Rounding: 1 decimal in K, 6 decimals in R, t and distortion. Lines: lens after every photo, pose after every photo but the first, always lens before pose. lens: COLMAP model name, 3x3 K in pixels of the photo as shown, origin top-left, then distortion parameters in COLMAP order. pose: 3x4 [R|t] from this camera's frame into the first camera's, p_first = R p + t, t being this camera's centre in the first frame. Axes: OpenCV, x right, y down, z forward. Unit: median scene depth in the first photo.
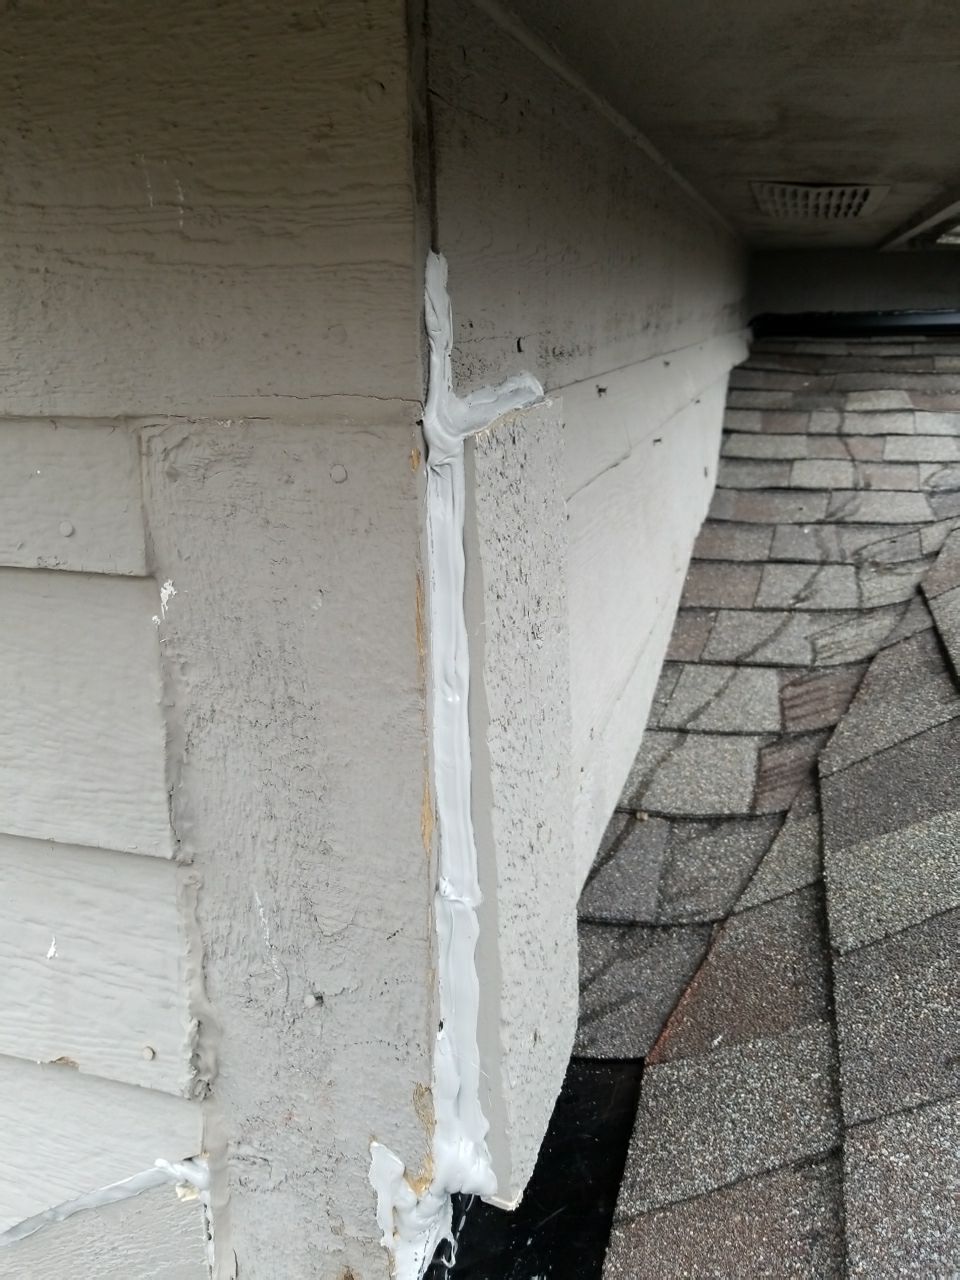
lens RADIAL K [[1009.7, 0, 480.0], [0, 1009.7, 640.0], [0, 0, 1]] dist [-0.005833, -0.010260]
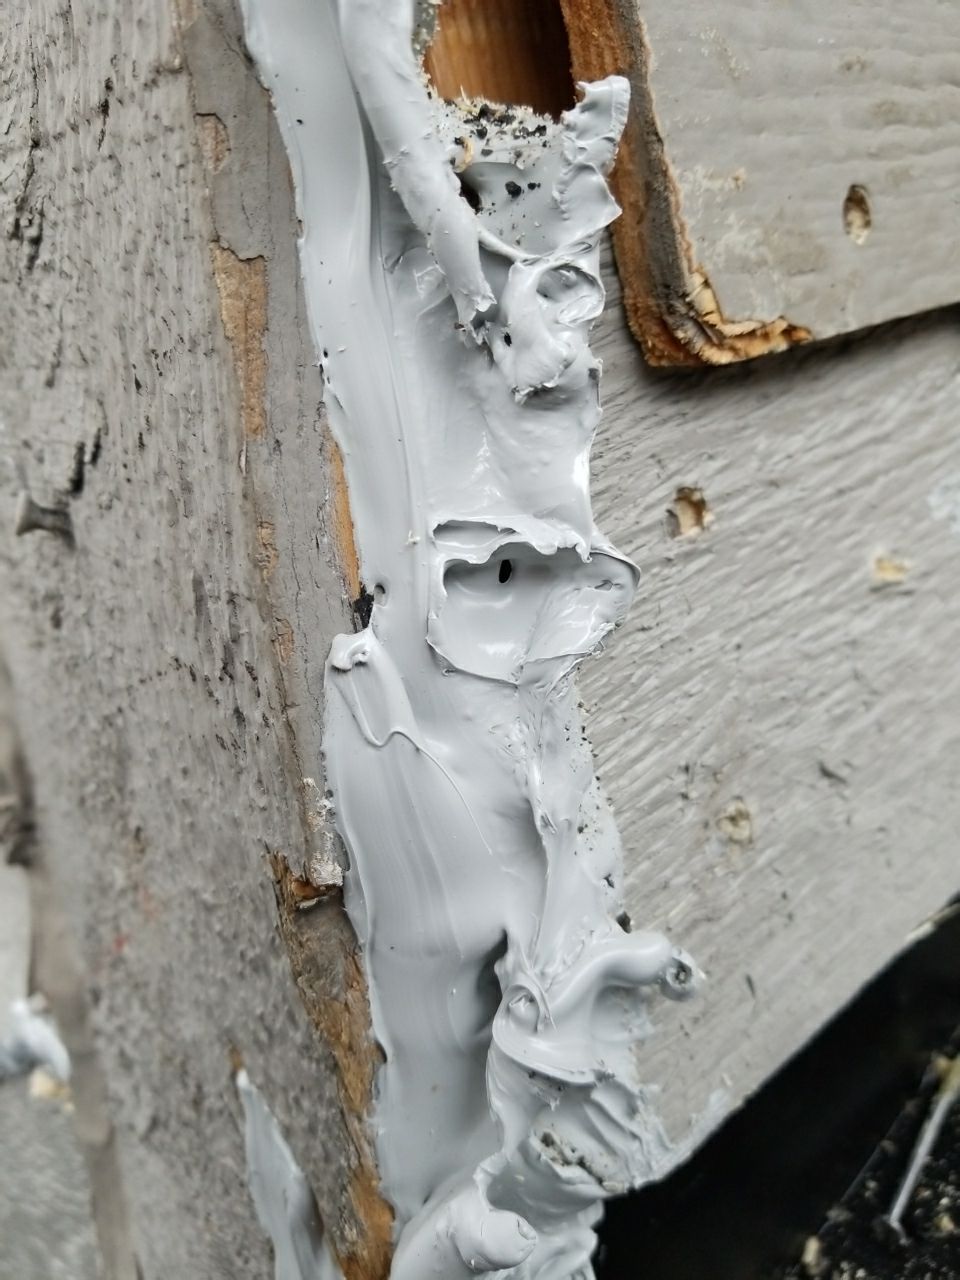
lens RADIAL K [[1038.6, 0, 480.0], [0, 1038.6, 640.0], [0, 0, 1]] dist [-0.048357, -0.003799]
pose [[0.852153, 0.048346, -0.521055, 0.093523], [-0.041682, 0.998830, 0.024509, 0.353683], [0.521631, 0.000833, 0.853171, 0.758195]]
